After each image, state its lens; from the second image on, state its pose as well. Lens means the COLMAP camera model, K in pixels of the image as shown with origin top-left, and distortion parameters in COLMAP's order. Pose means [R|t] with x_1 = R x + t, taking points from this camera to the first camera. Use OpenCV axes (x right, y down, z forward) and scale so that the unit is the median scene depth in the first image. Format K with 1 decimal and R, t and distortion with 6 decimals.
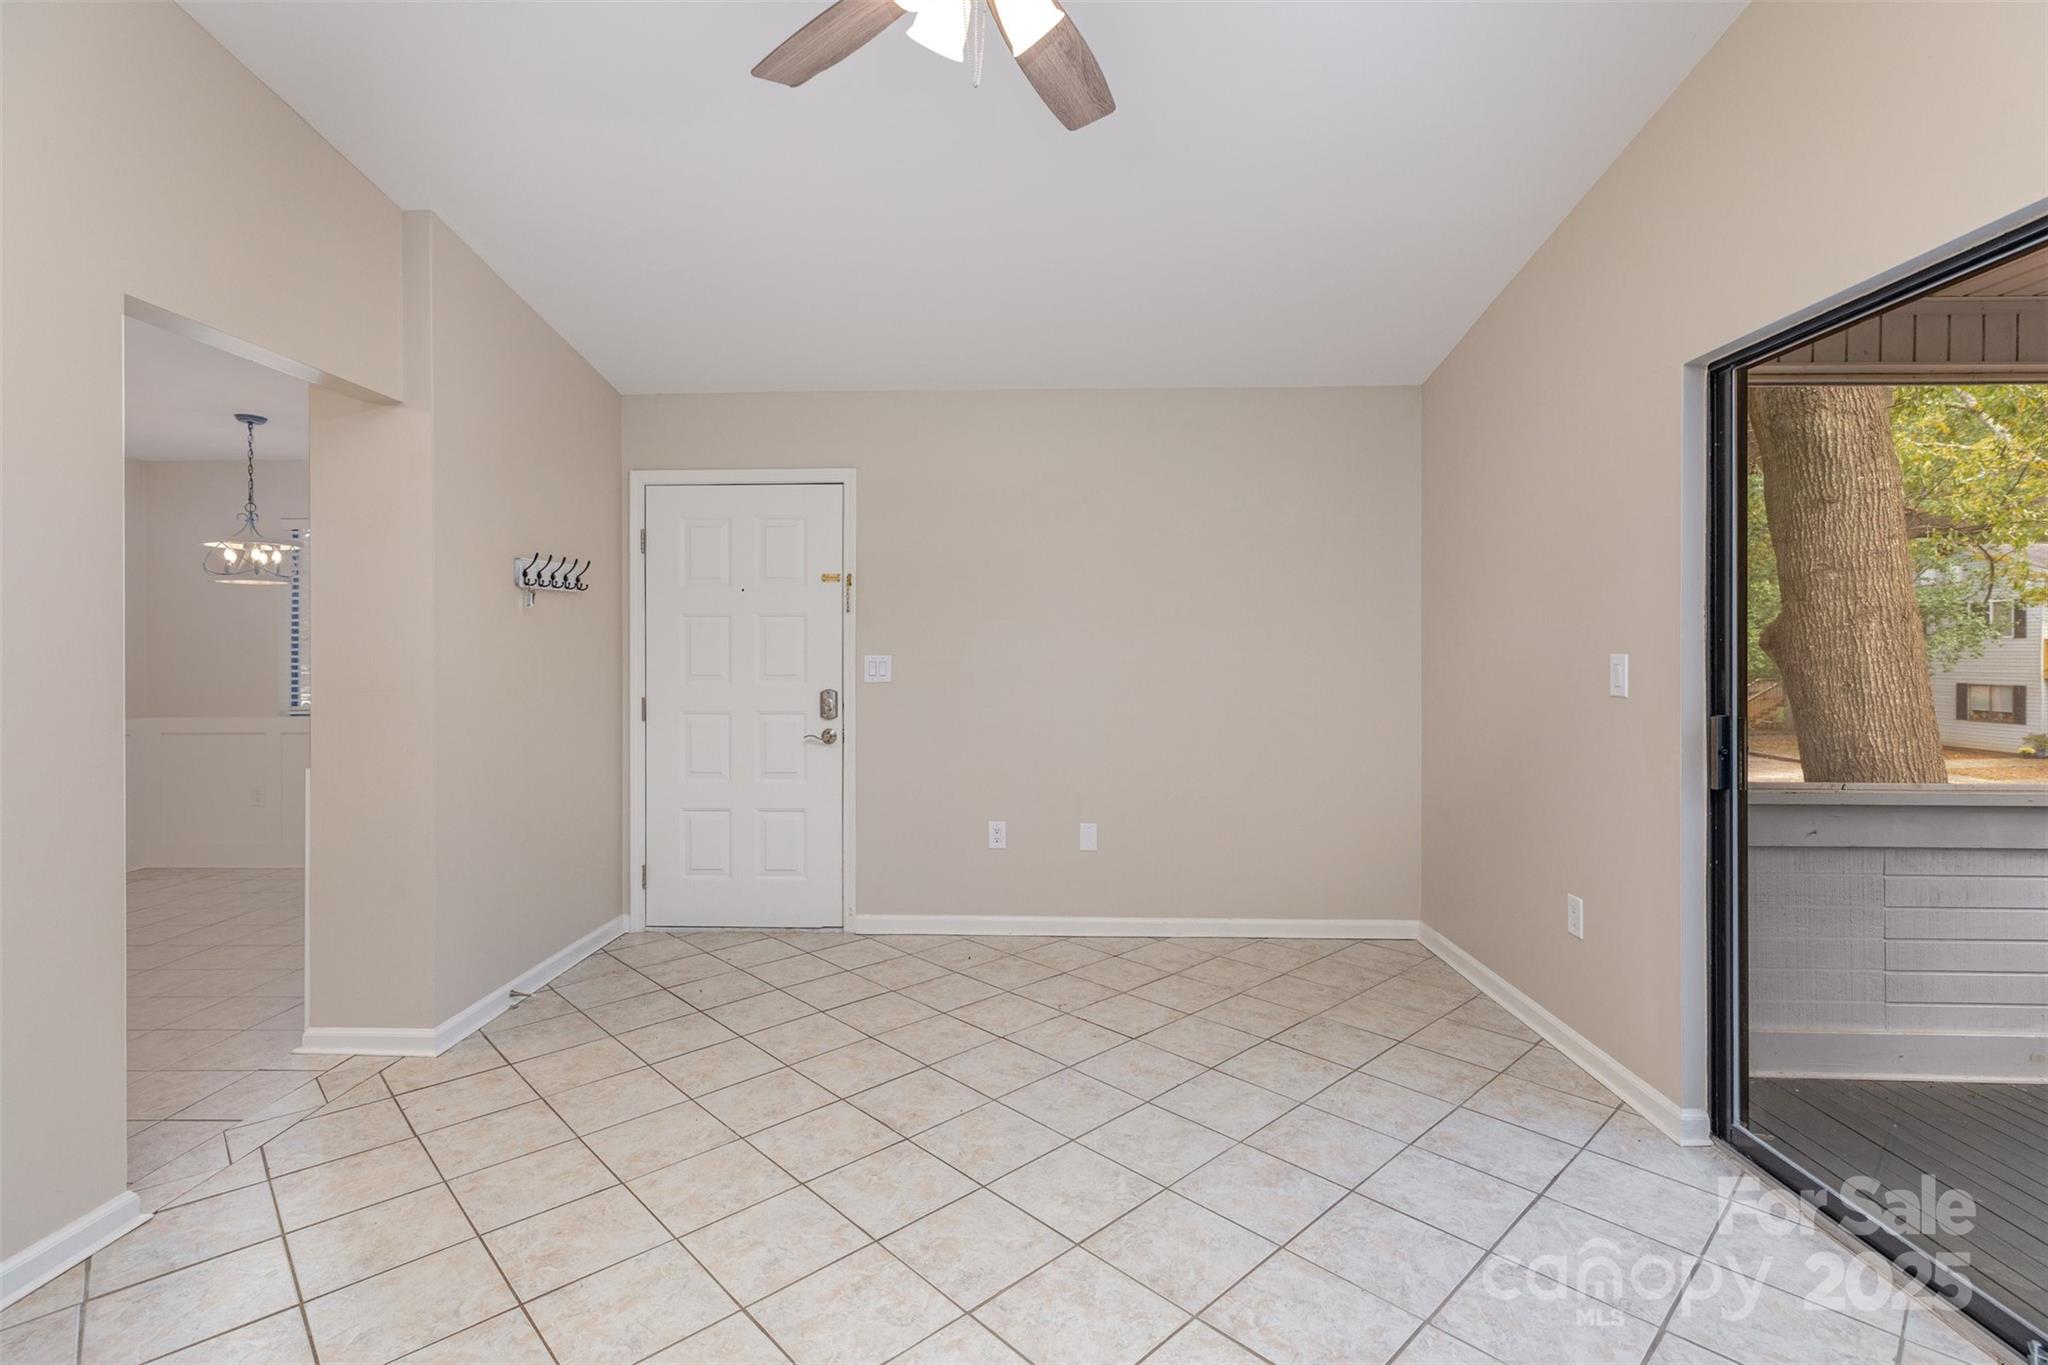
lens RADIAL K [[938.4, 0, 1025.6], [0, 938.4, 661.5], [0, 0, 1]] dist [0.012768, -0.001522]
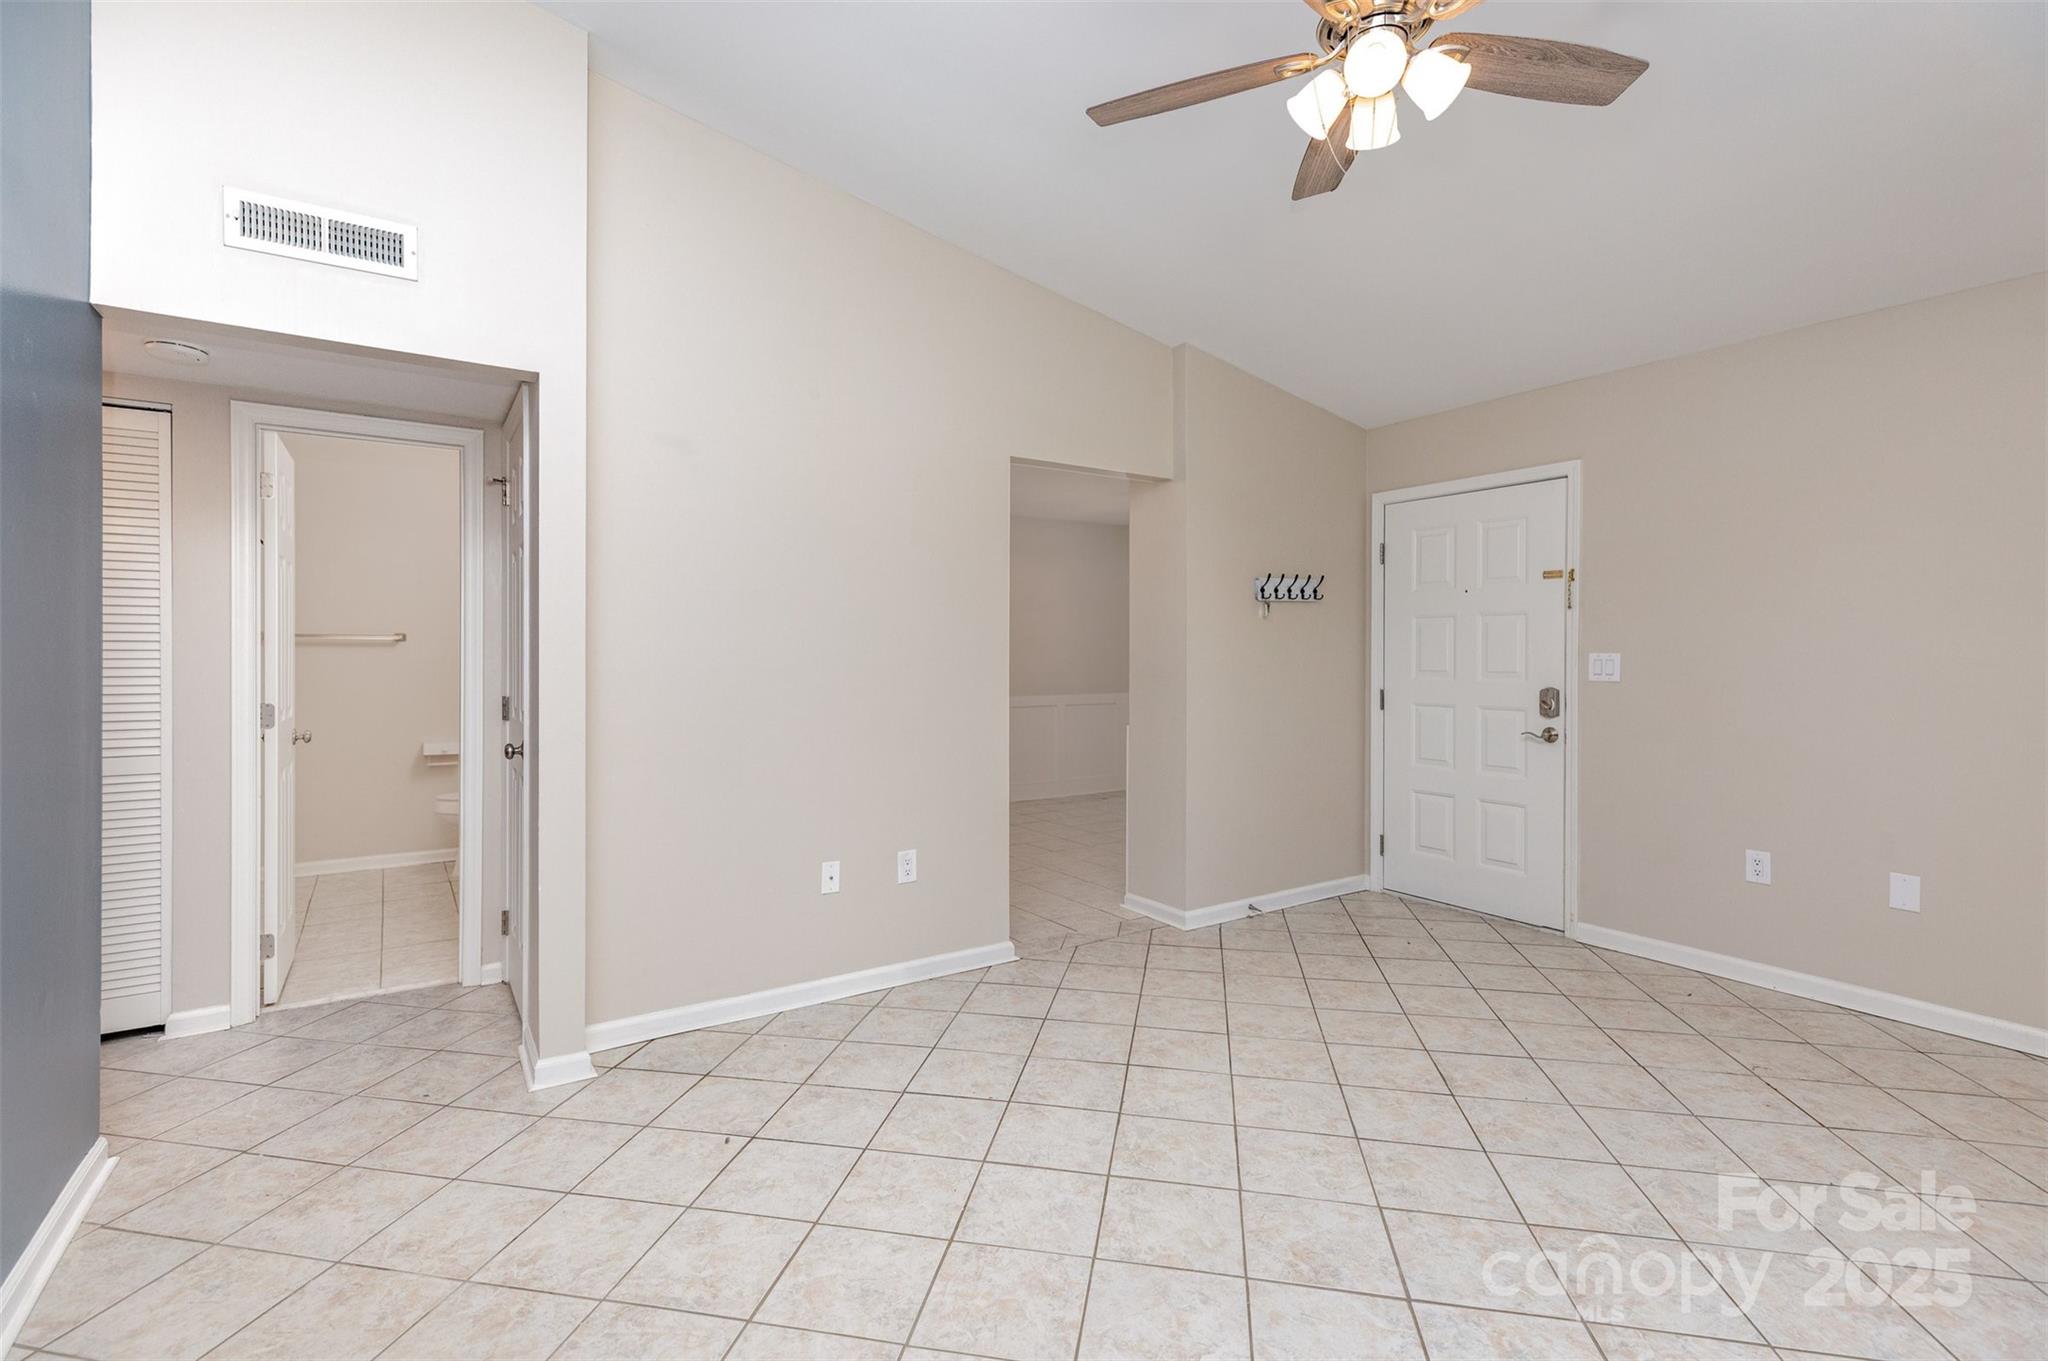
lens RADIAL K [[938.4, 0, 1041.3], [0, 938.4, 664.8], [0, 0, 1]] dist [0.012768, -0.001522]
pose [[0.594622, 0.011464, -0.803924, 0.319705], [-0.007939, 0.999933, 0.008388, 0.002251], [0.803966, 0.001395, 0.594673, -0.022701]]
